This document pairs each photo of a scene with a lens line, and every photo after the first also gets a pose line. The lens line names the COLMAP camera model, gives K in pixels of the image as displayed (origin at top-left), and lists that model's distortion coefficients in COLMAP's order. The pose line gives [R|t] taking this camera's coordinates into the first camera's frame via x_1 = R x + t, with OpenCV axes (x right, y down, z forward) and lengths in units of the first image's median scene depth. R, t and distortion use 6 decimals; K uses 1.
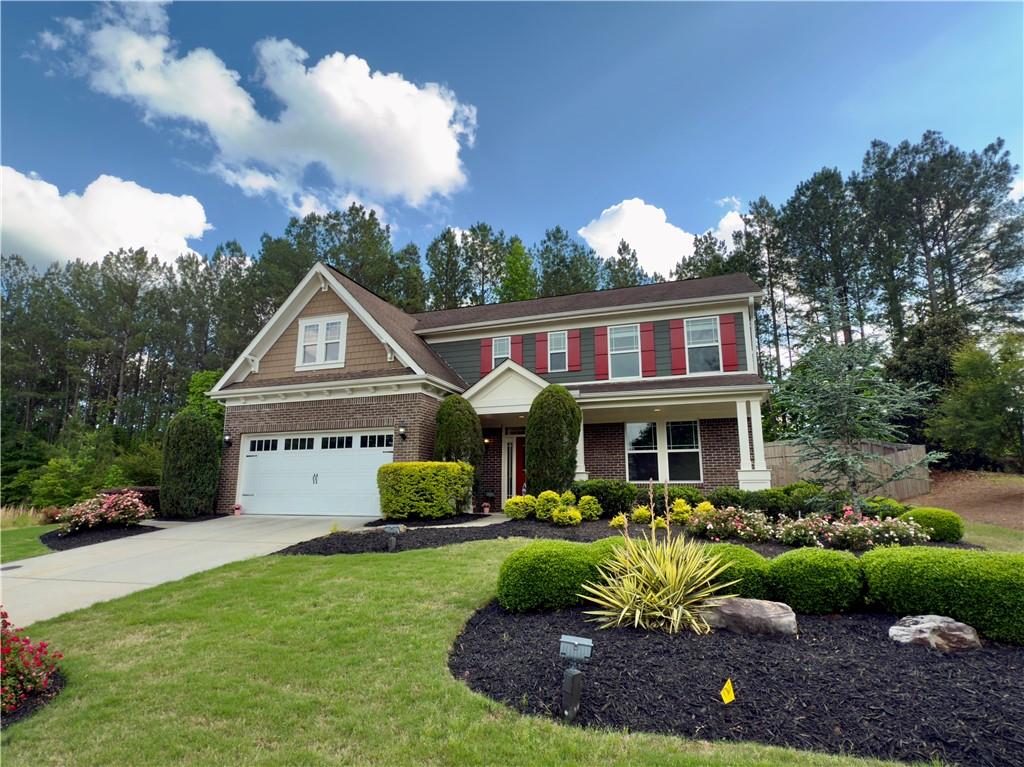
lens RADIAL K [[557.9, 0, 512.0], [0, 557.9, 383.5], [0, 0, 1]] dist [0.007353, -0.000284]
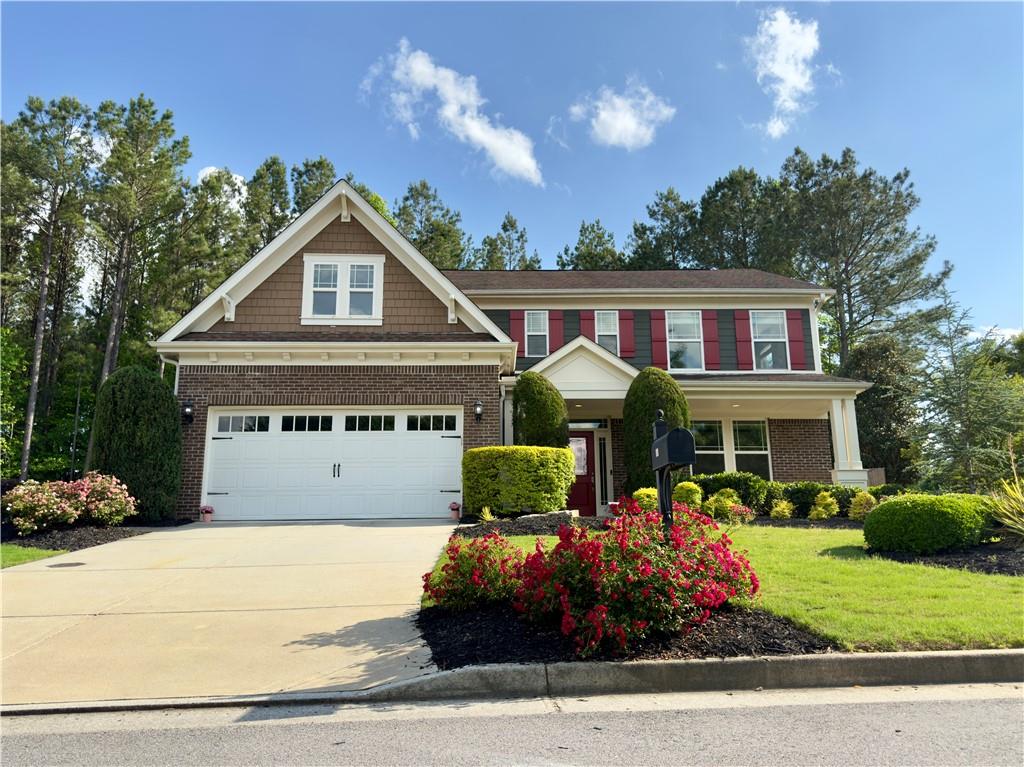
lens RADIAL K [[743.2, 0, 512.0], [0, 743.2, 383.5], [0, 0, 1]] dist [0.161088, -0.260196]
pose [[0.932558, 0.073337, 0.353492, -0.475207], [-0.065019, 0.997257, -0.035368, 0.072290], [-0.355116, 0.009999, 0.934769, -0.015678]]
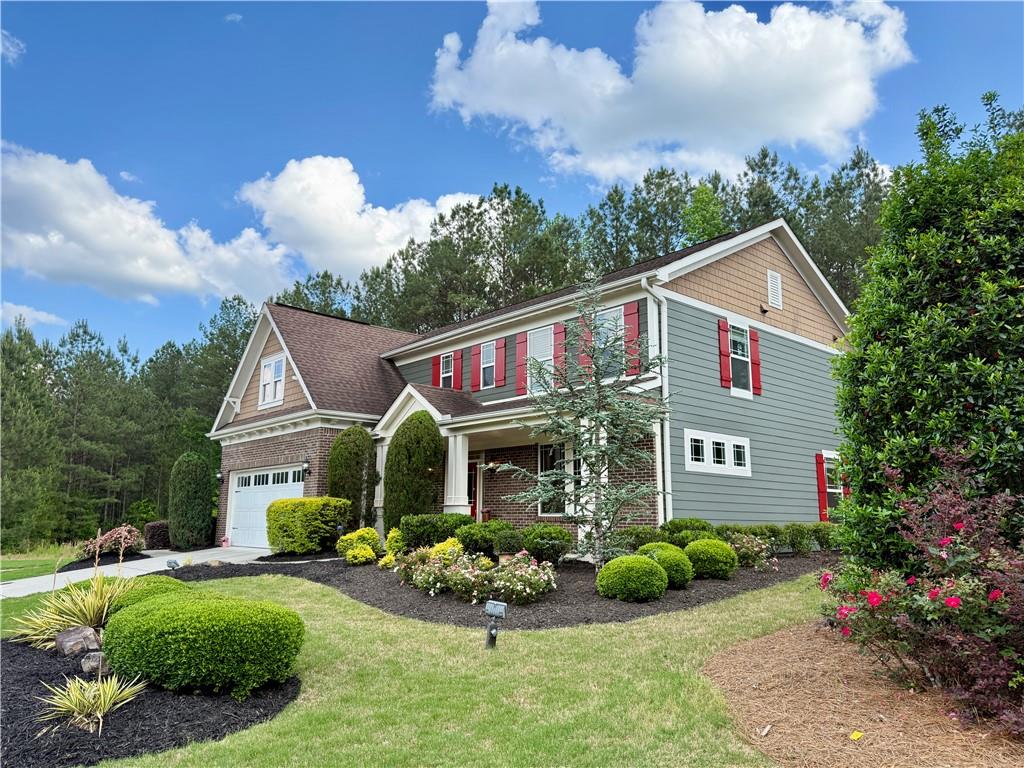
lens RADIAL K [[726.9, 0, 512.0], [0, 726.9, 384.0], [0, 0, 1]] dist [0.063711, -0.000547]
pose [[0.881674, -0.083909, -0.464338, 0.678237], [0.091409, 0.995793, -0.006381, -0.018710], [0.462920, -0.036818, 0.885635, 0.004663]]
